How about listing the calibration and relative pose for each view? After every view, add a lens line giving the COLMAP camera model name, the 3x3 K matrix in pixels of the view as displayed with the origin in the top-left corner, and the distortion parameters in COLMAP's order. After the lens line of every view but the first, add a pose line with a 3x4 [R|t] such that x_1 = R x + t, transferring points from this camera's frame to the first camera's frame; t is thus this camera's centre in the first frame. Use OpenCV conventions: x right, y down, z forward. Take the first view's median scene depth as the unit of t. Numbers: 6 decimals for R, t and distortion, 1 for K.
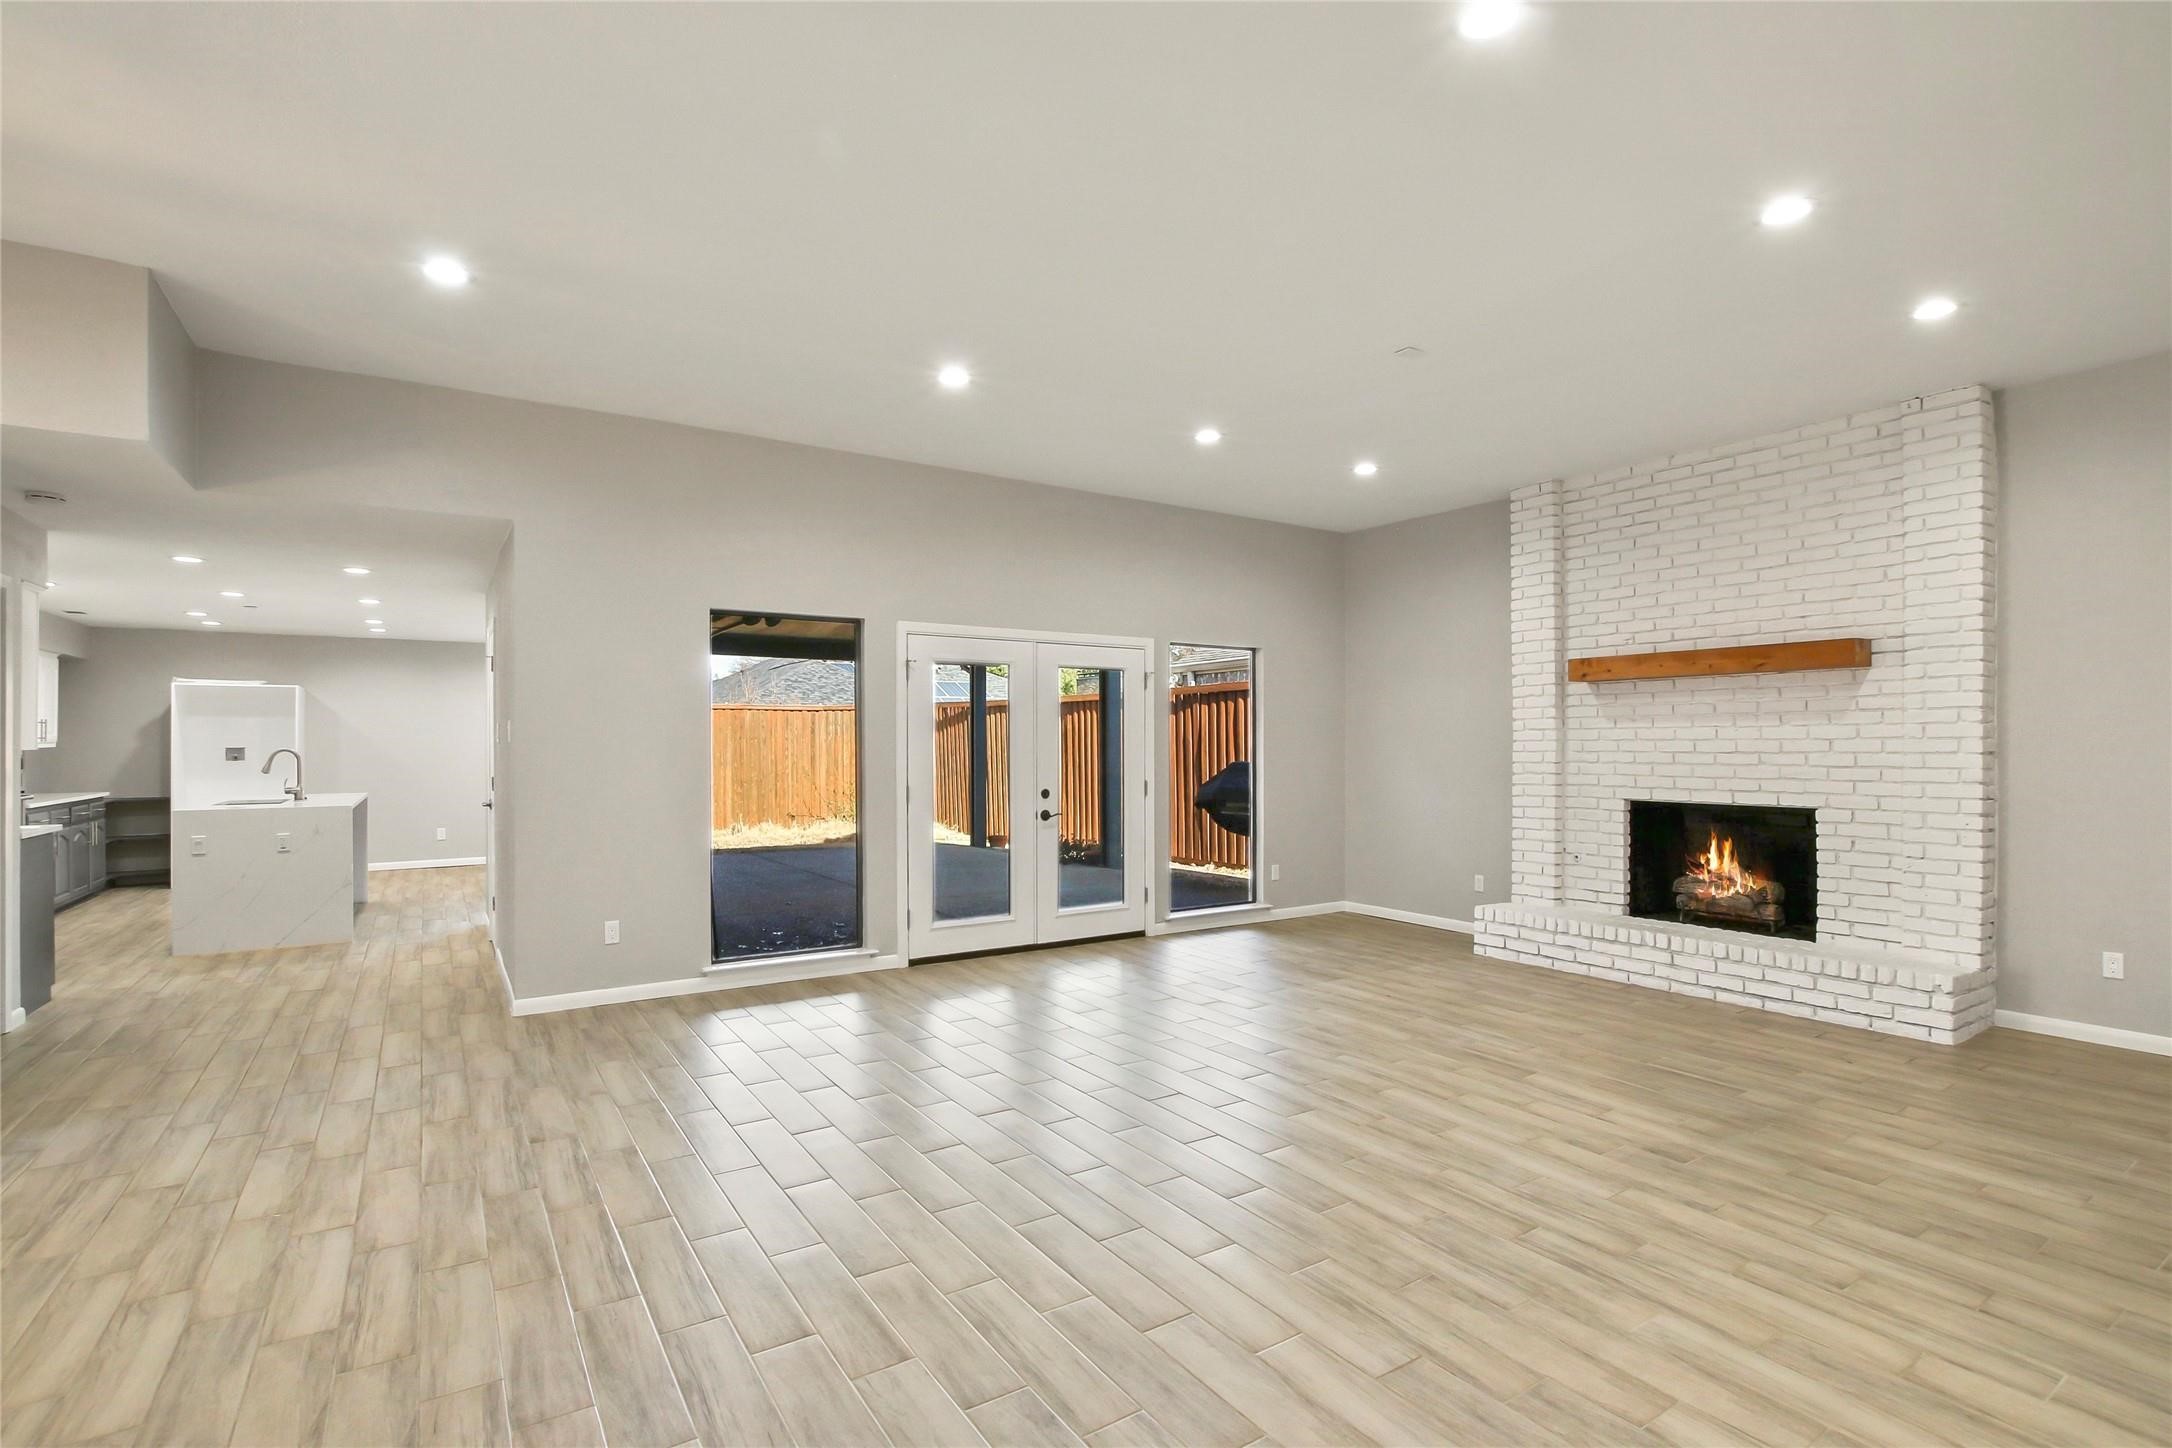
lens RADIAL K [[1001.6, 0, 1085.7], [0, 1001.6, 737.5], [0, 0, 1]] dist [-0.023424, 0.001034]
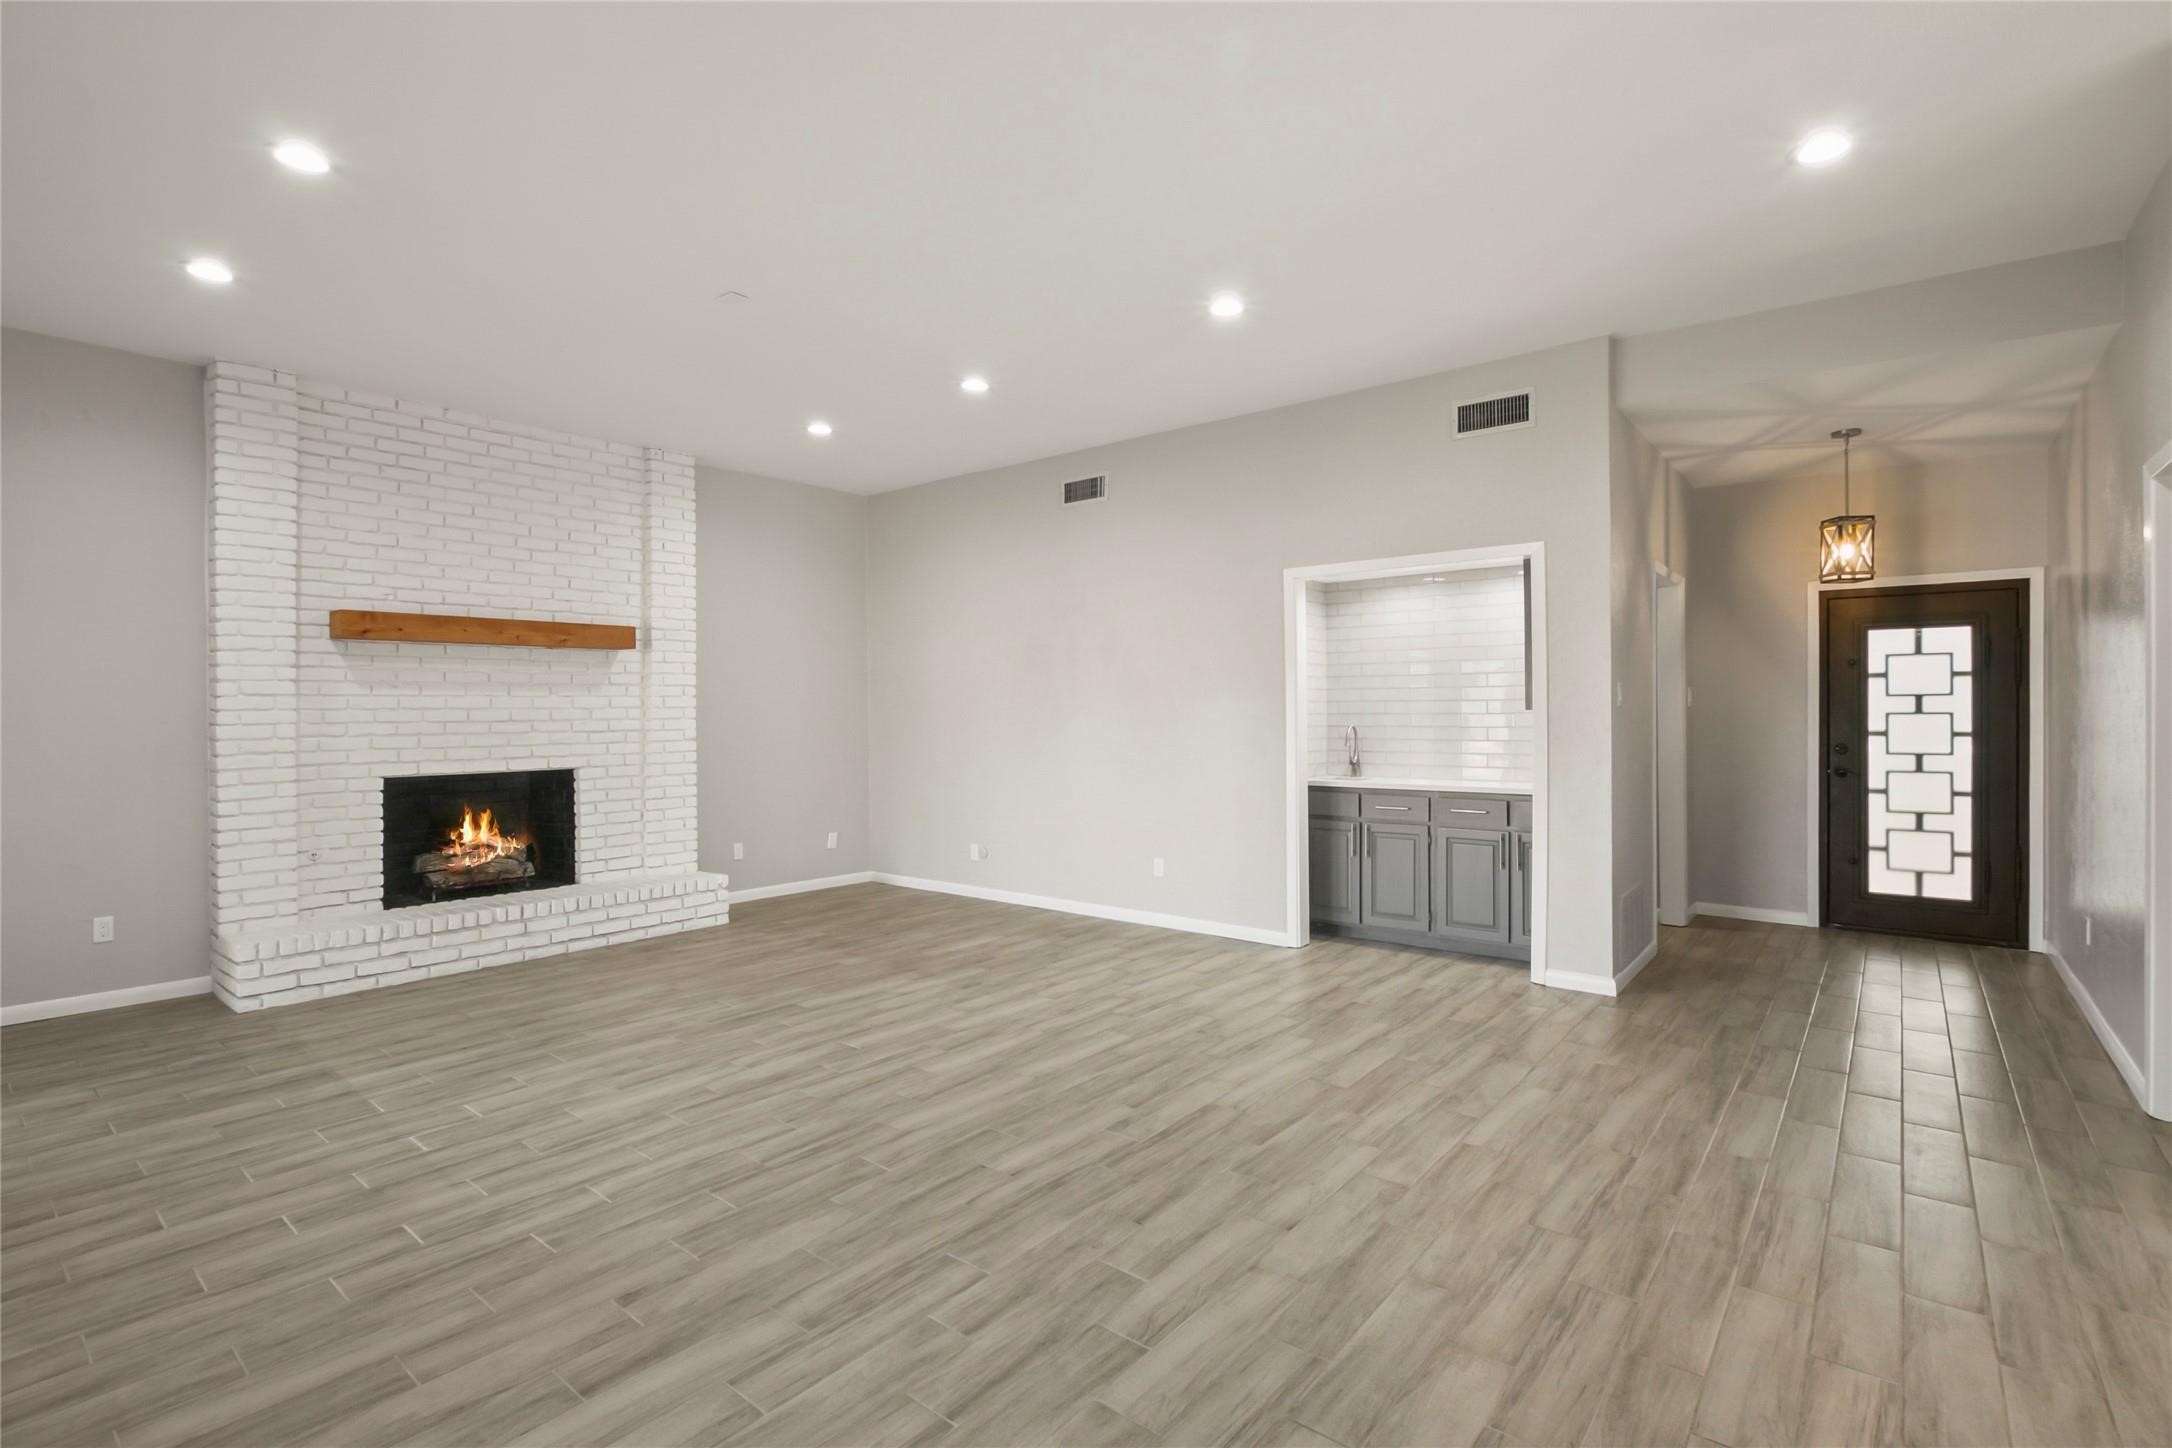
lens RADIAL K [[1001.6, 0, 1085.7], [0, 1001.6, 737.5], [0, 0, 1]] dist [-0.023424, 0.001034]
pose [[-0.293278, -0.024132, 0.955723, -0.551086], [-0.000564, 0.999686, 0.025069, 0.006155], [-0.956027, 0.006813, -0.293199, 0.782679]]
